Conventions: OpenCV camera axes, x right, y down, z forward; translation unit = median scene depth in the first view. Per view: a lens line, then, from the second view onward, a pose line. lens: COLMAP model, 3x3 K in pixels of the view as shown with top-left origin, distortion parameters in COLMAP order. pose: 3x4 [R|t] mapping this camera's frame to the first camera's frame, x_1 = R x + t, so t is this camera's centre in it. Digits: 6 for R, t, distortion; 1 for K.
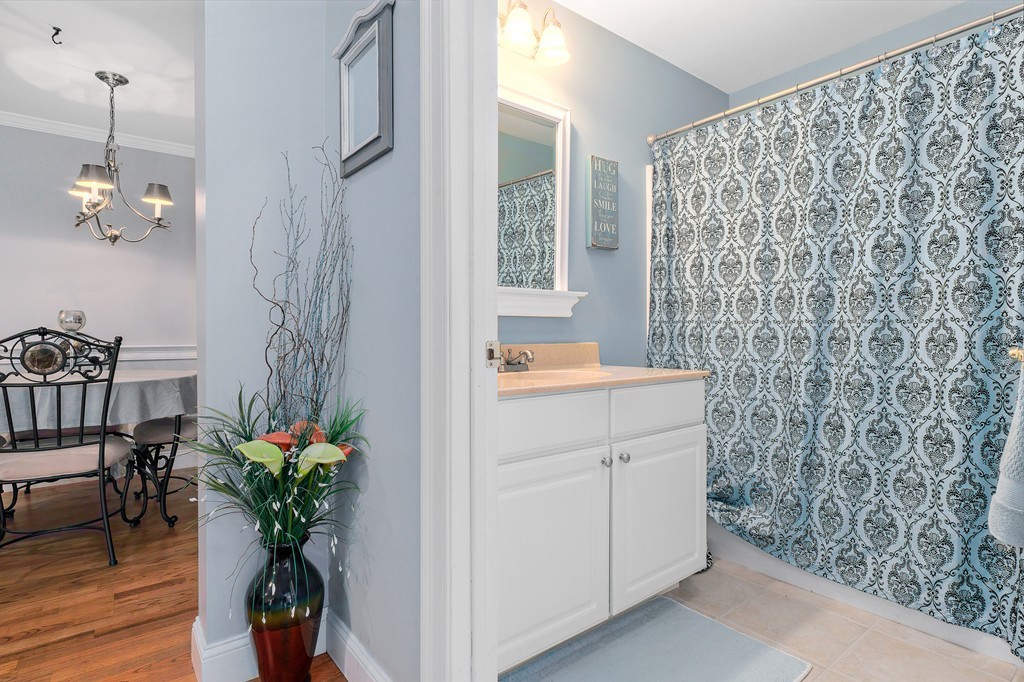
lens RADIAL K [[511.3, 0, 512.0], [0, 511.3, 341.0], [0, 0, 1]] dist [-0.003139, -0.000261]
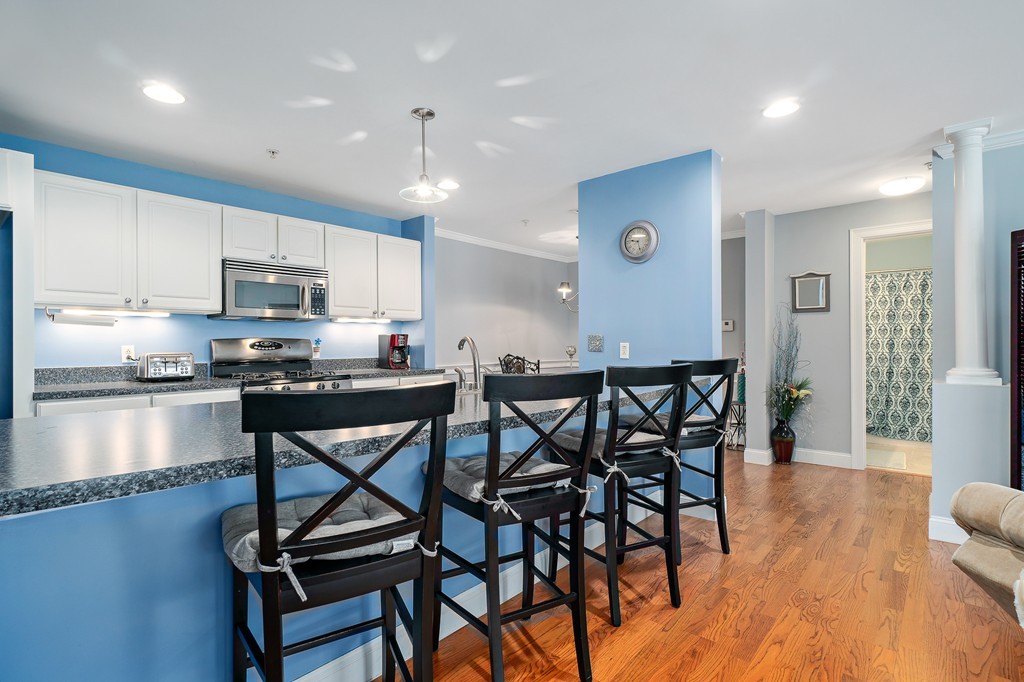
lens RADIAL K [[499.9, 0, 512.0], [0, 499.9, 341.0], [0, 0, 1]] dist [0.001931, 0.000172]
pose [[0.981264, 0.000739, 0.192665, -2.274374], [0.002254, 0.999880, -0.015311, -0.070272], [-0.192653, 0.015458, 0.981145, -1.538720]]
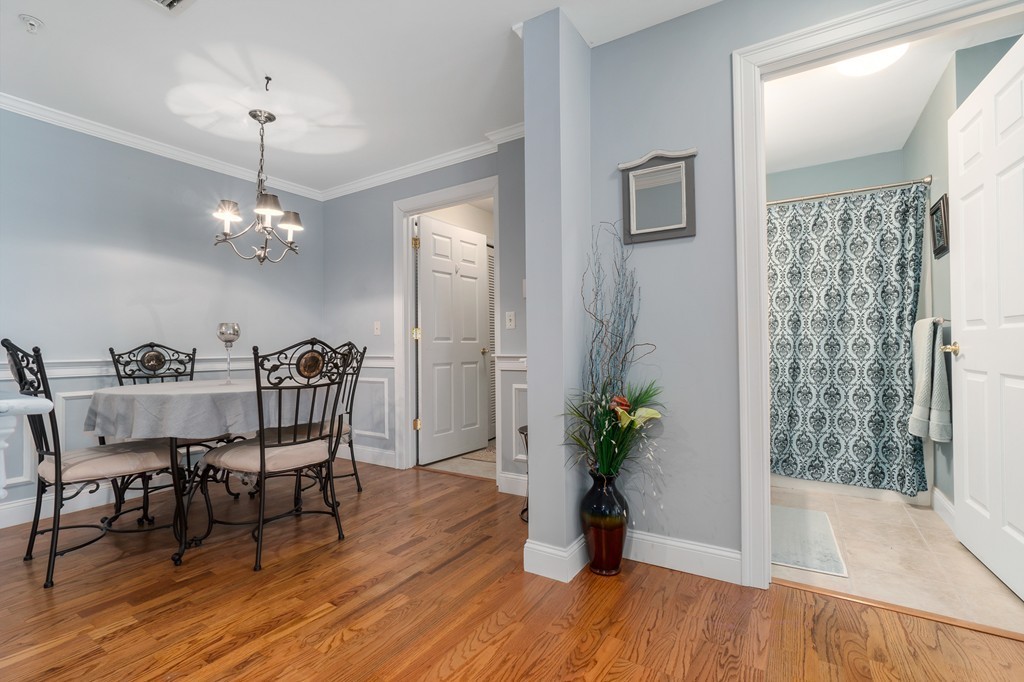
lens RADIAL K [[459.6, 0, 512.0], [0, 459.6, 341.0], [0, 0, 1]] dist [-0.011272, -0.000218]
pose [[0.940220, -0.001987, 0.340562, -0.935206], [0.010765, 0.999657, -0.023889, 0.011532], [-0.340398, 0.026127, 0.939918, -0.178561]]
